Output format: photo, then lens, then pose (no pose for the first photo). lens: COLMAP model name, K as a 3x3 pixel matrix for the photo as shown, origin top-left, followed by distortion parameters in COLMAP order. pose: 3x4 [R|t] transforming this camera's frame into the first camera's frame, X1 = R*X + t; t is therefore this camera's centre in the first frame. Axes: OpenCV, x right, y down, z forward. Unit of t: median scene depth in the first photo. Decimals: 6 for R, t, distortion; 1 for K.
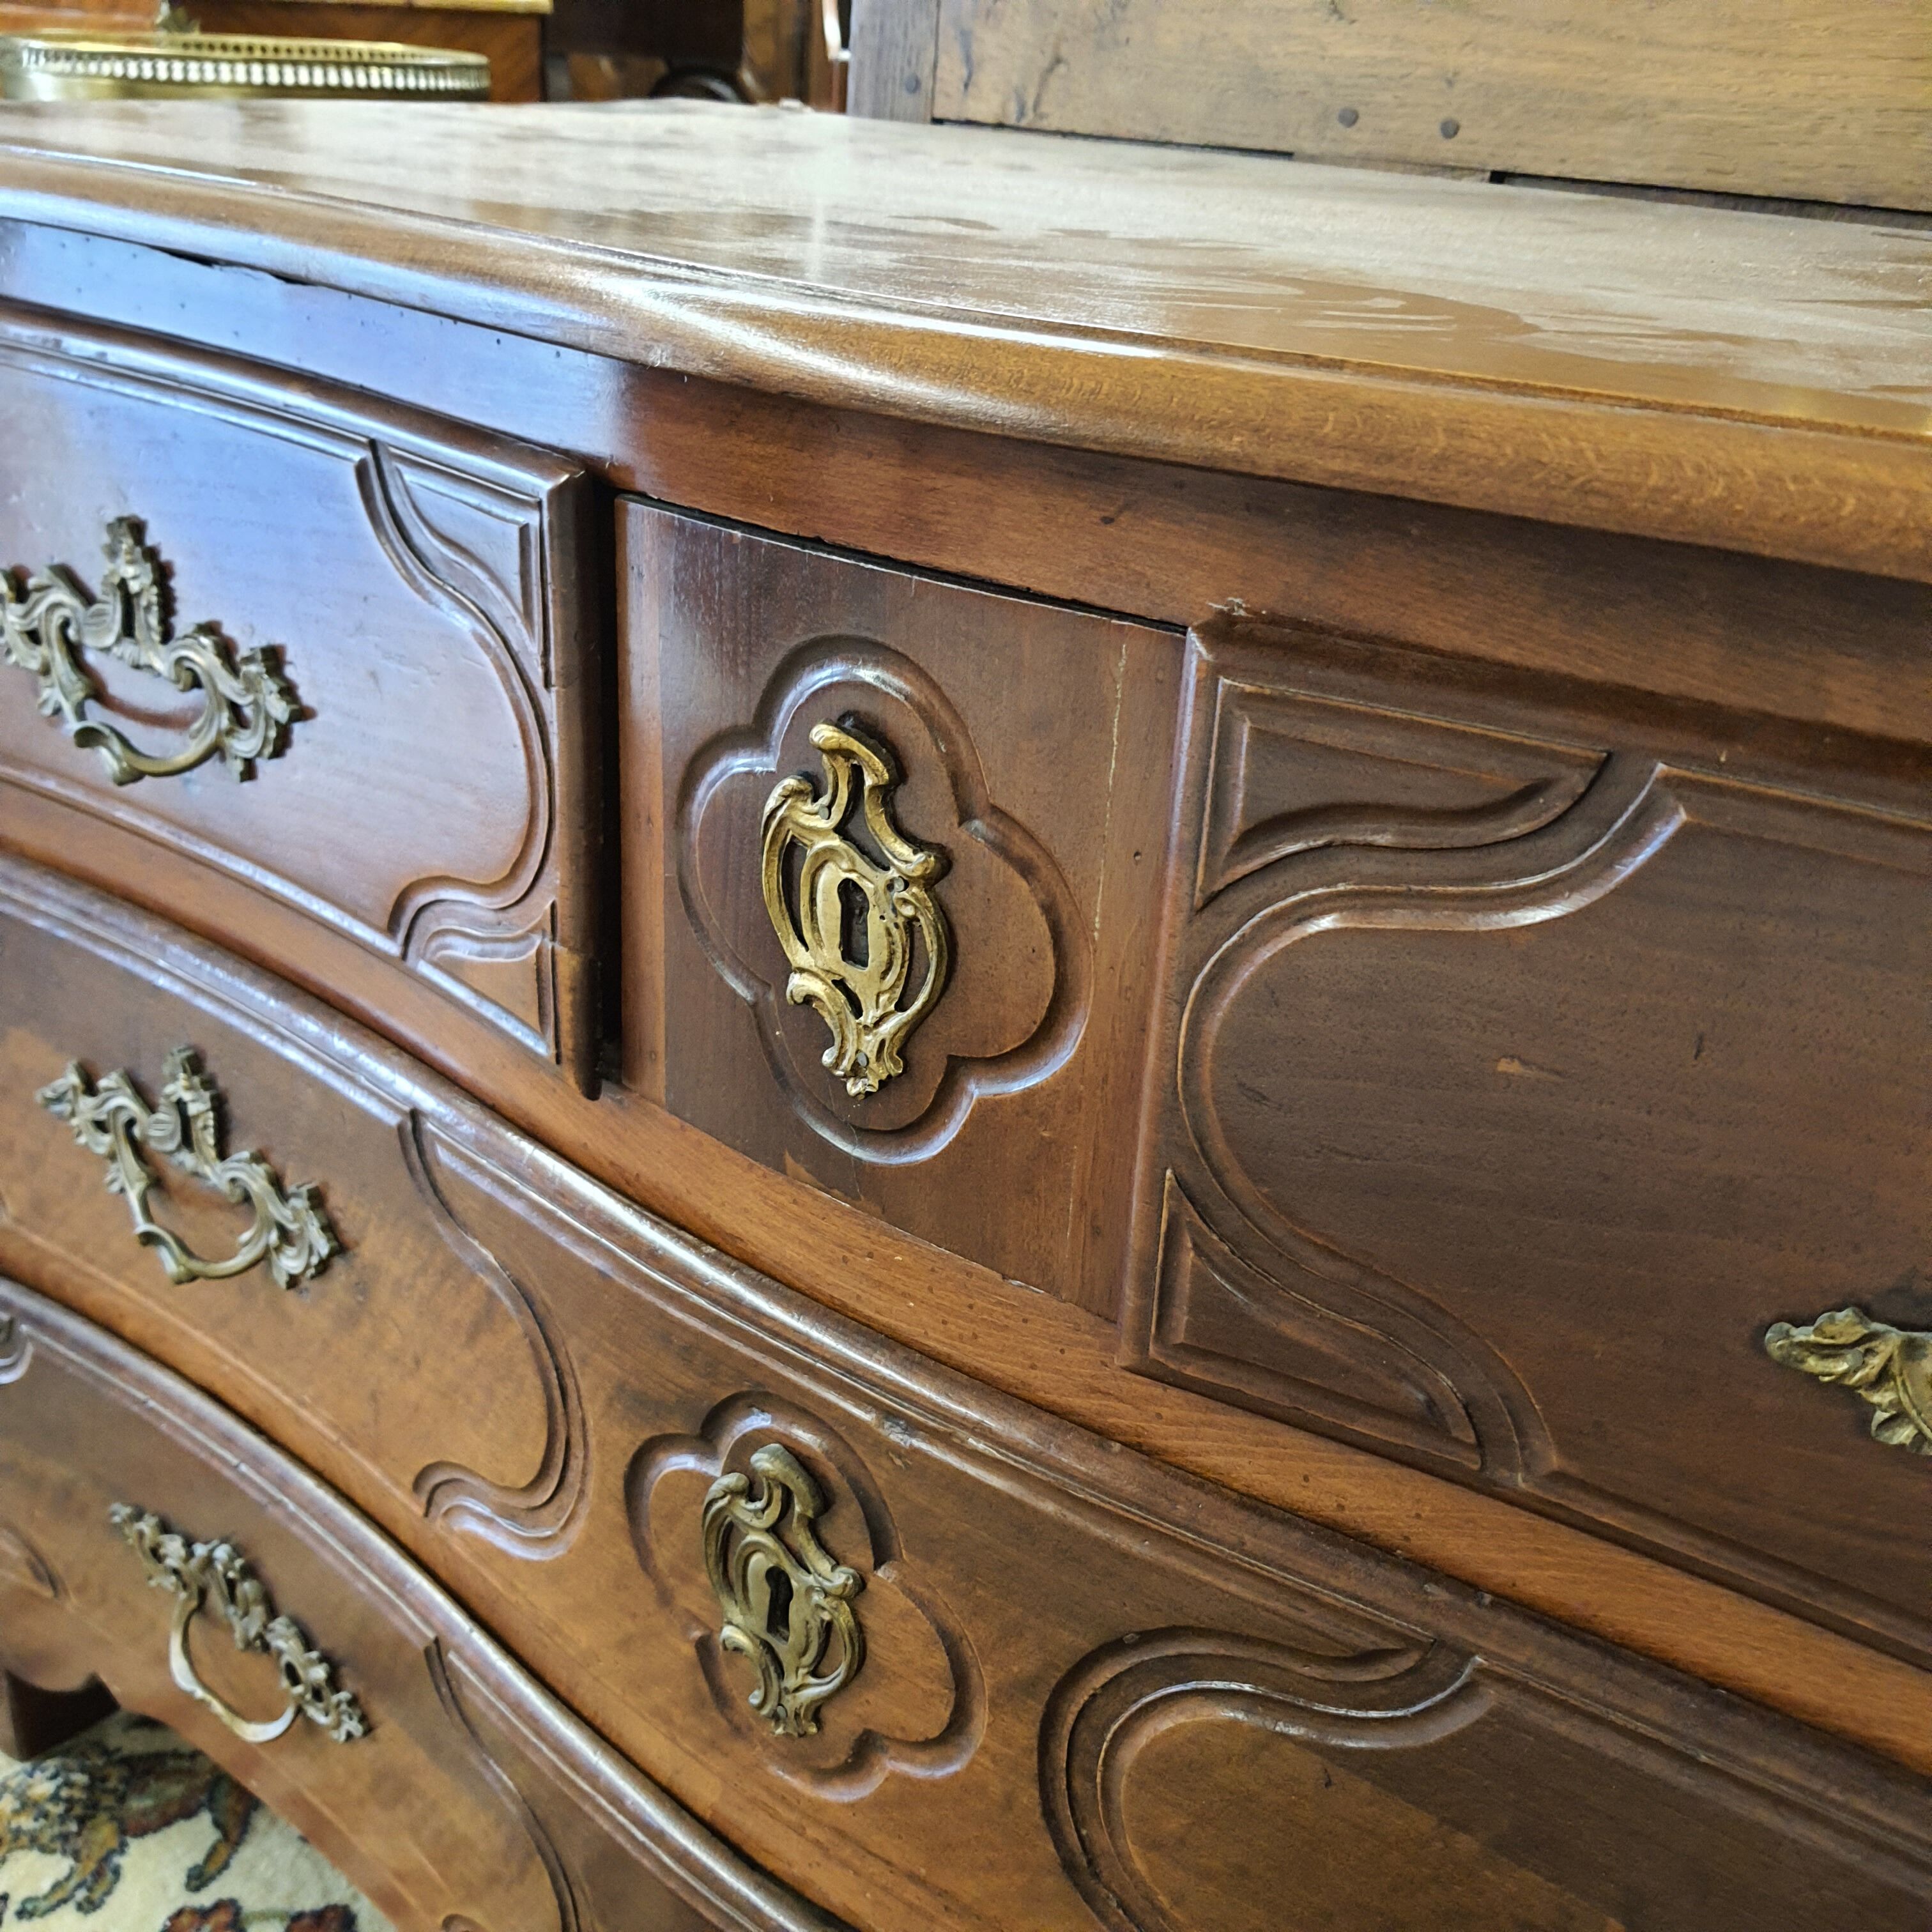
lens RADIAL K [[1909.5, 0, 970.7], [0, 1909.5, 878.7], [0, 0, 1]] dist [-0.080809, 0.036525]
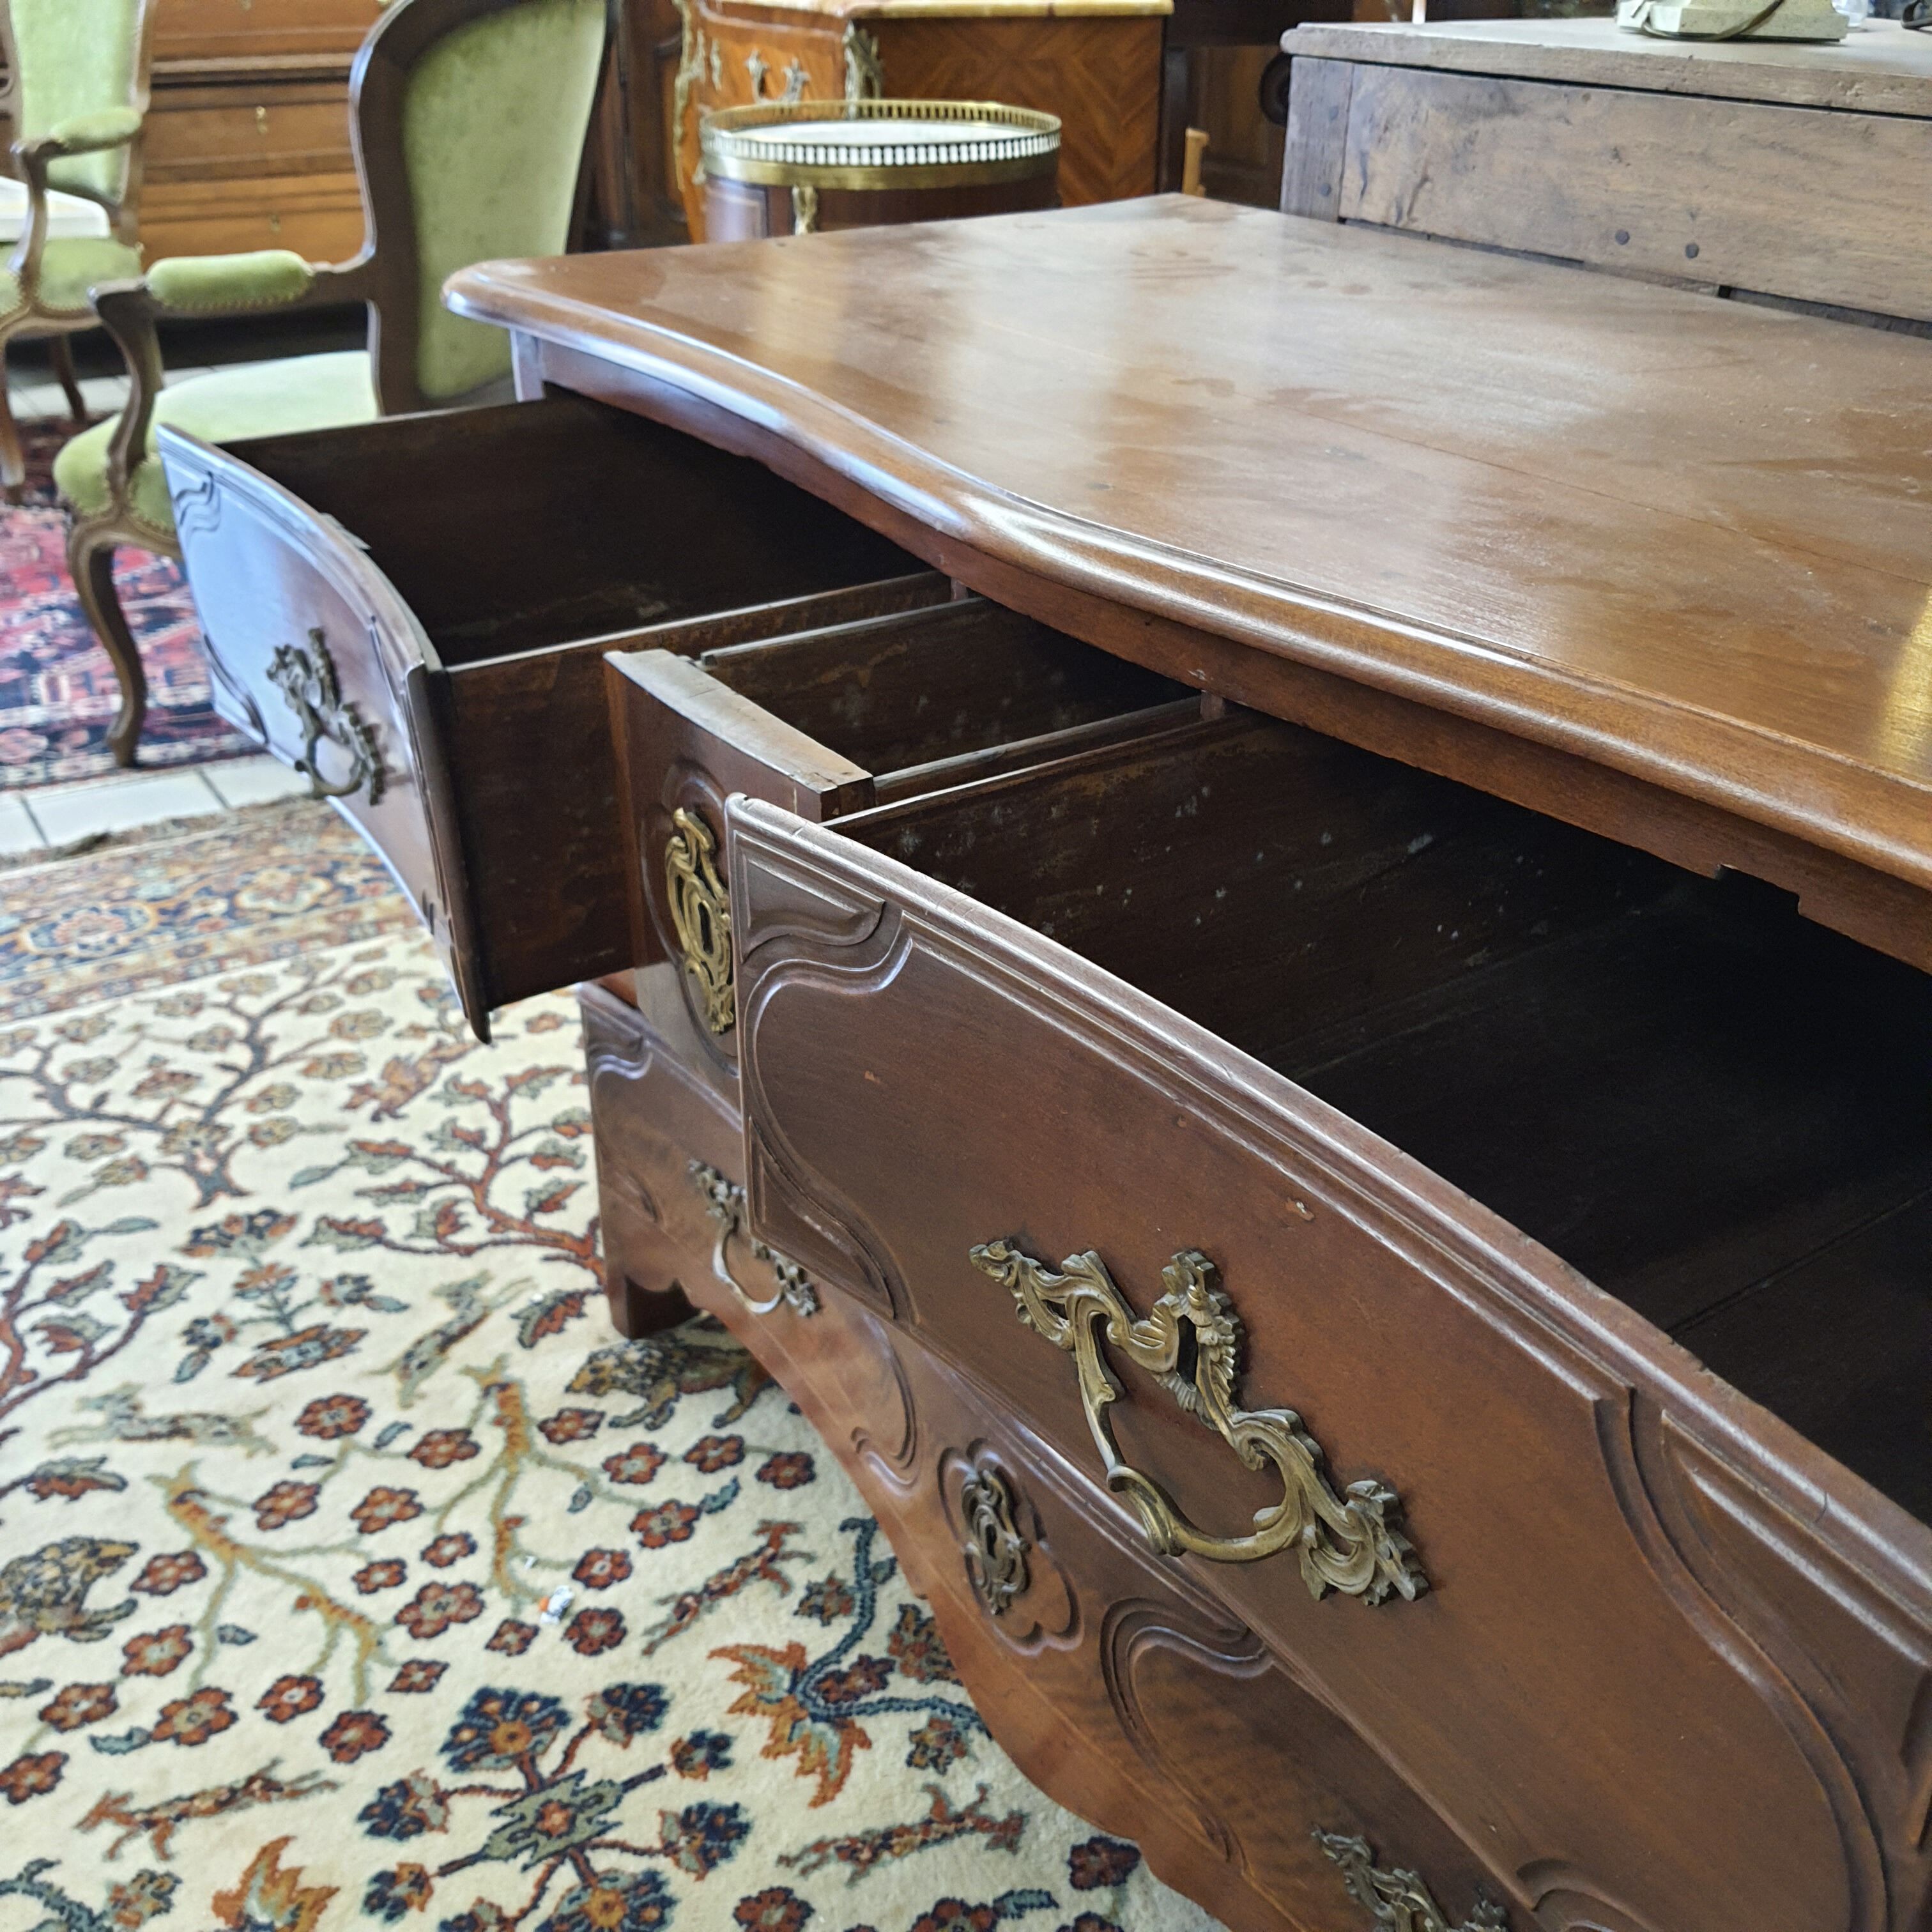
lens RADIAL K [[1909.5, 0, 970.7], [0, 1909.5, 878.7], [0, 0, 1]] dist [-0.080809, 0.036525]
pose [[0.940127, 0.101227, -0.325445, 0.218750], [-0.084469, 0.994287, 0.065256, -0.009290], [0.330191, -0.033859, 0.943307, -0.346793]]
